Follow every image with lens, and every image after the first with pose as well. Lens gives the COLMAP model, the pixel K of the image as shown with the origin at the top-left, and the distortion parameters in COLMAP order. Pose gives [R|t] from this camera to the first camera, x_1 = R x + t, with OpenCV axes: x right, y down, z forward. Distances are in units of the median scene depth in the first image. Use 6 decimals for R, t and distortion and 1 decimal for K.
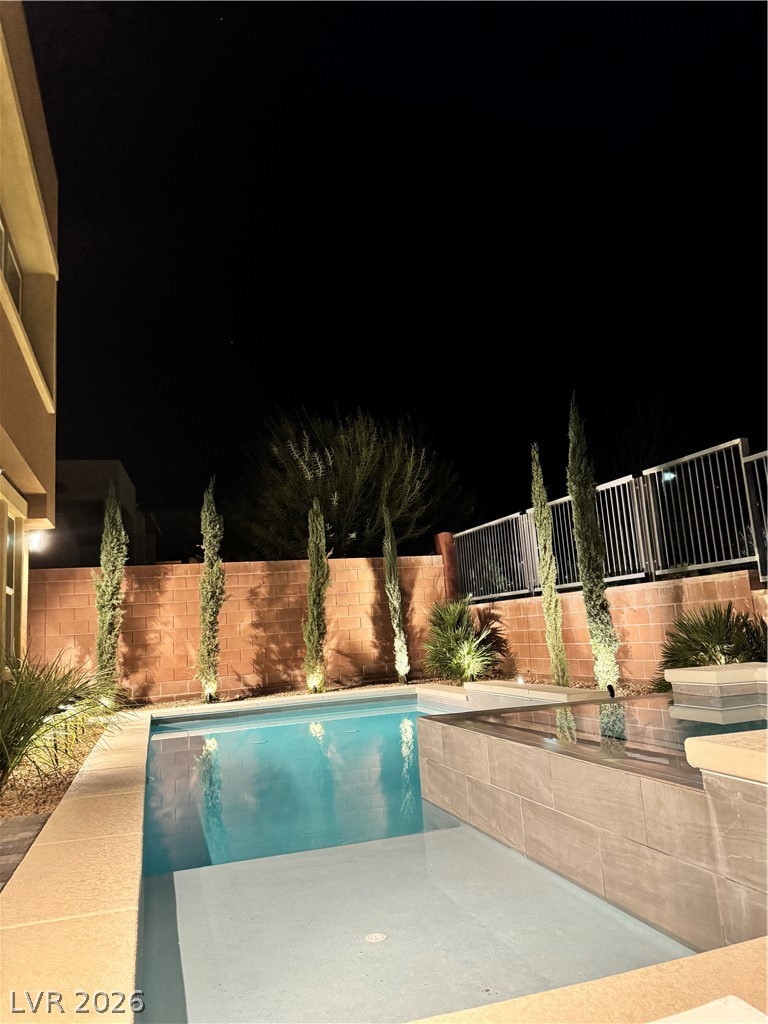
lens RADIAL K [[715.5, 0, 379.9], [0, 715.5, 515.1], [0, 0, 1]] dist [0.156488, -0.168886]
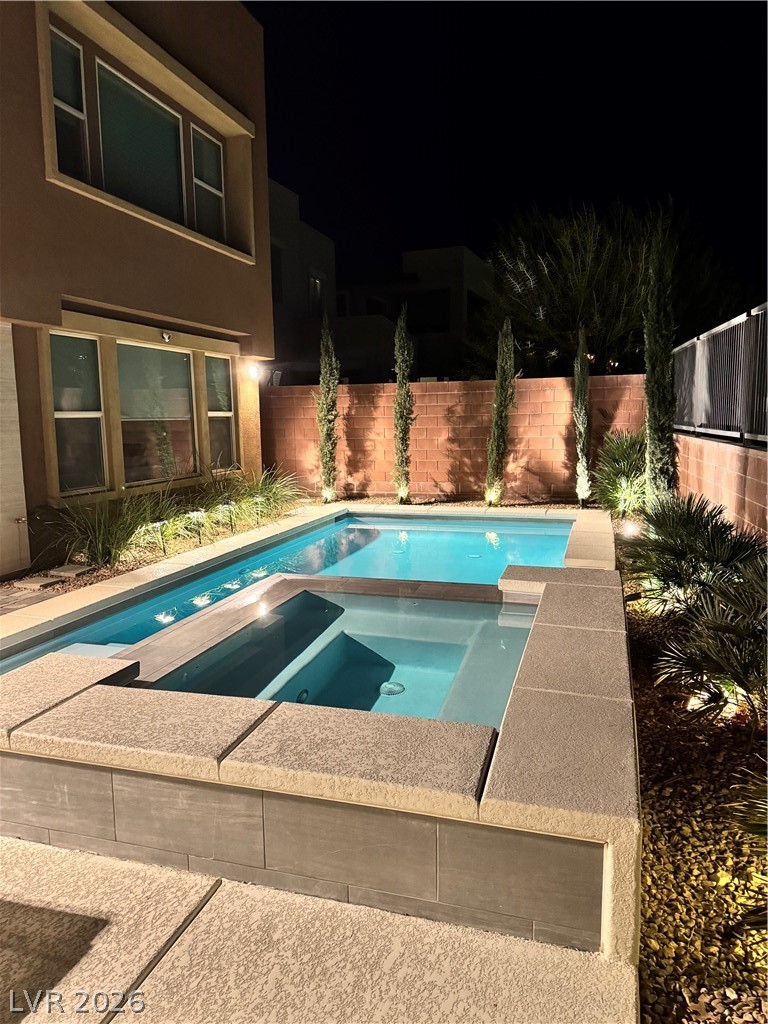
lens RADIAL K [[719.1, 0, 387.2], [0, 719.1, 512.0], [0, 0, 1]] dist [0.117630, -0.172718]
pose [[0.828611, 0.126013, -0.545458, 0.372584], [0.055766, 0.950911, 0.304397, -0.087044], [0.557040, -0.282645, 0.780908, 0.050746]]
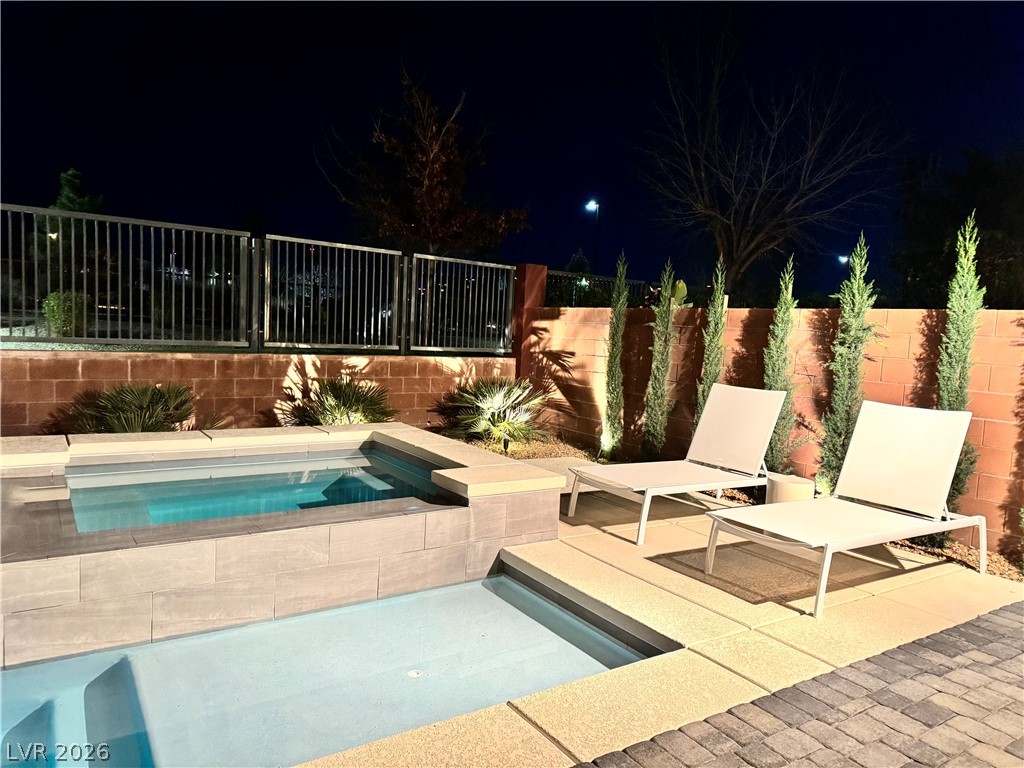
lens RADIAL K [[714.0, 0, 526.5], [0, 714.0, 389.6], [0, 0, 1]] dist [0.118024, -0.173059]
pose [[-0.303909, -0.033999, 0.952094, -0.309480], [-0.188030, 0.981846, -0.024958, 0.011960], [-0.933962, -0.186607, -0.304784, 0.304358]]
